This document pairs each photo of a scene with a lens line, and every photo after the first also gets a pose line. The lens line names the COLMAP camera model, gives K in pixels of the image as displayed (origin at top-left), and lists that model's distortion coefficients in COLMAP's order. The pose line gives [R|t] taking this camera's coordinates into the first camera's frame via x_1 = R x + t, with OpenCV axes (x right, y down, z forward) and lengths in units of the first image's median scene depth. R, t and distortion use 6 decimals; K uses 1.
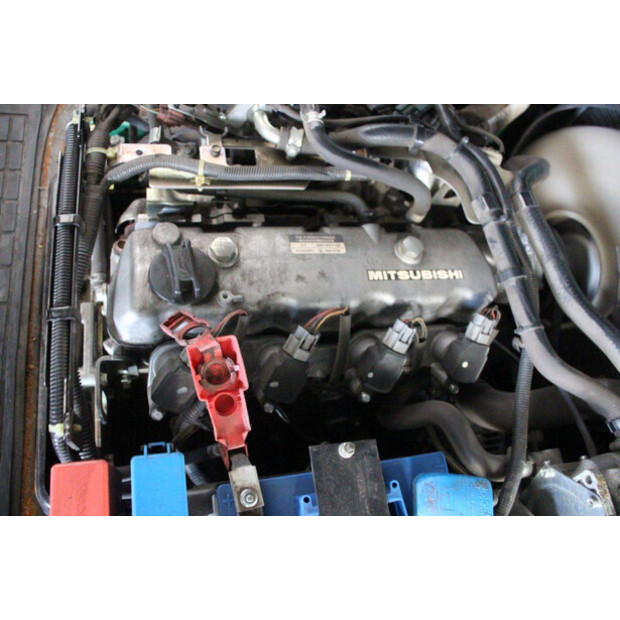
lens RADIAL K [[525.9, 0, 309.5], [0, 525.9, 302.0], [0, 0, 1]] dist [-0.148035, 0.118450]
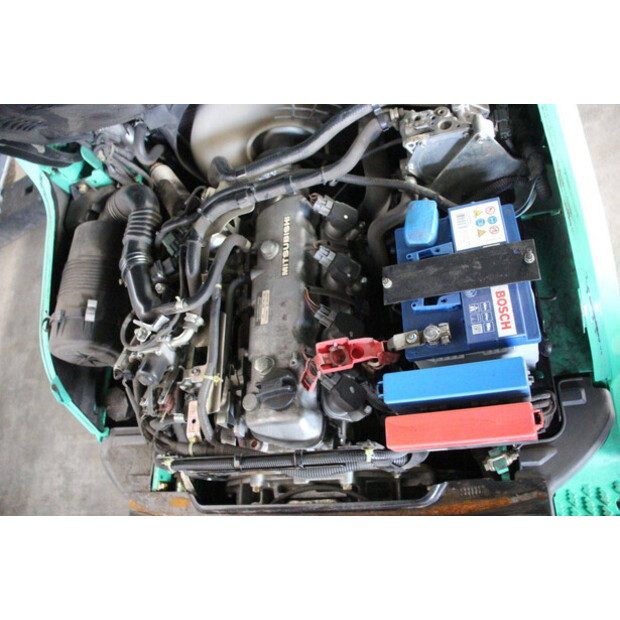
lens RADIAL K [[525.9, 0, 309.5], [0, 525.9, 302.0], [0, 0, 1]] dist [-0.148035, 0.118450]
pose [[0.044827, -0.986960, 0.154595, -0.197851], [0.998994, 0.044127, -0.007961, 0.036858], [0.001036, 0.154797, 0.987946, -0.504131]]
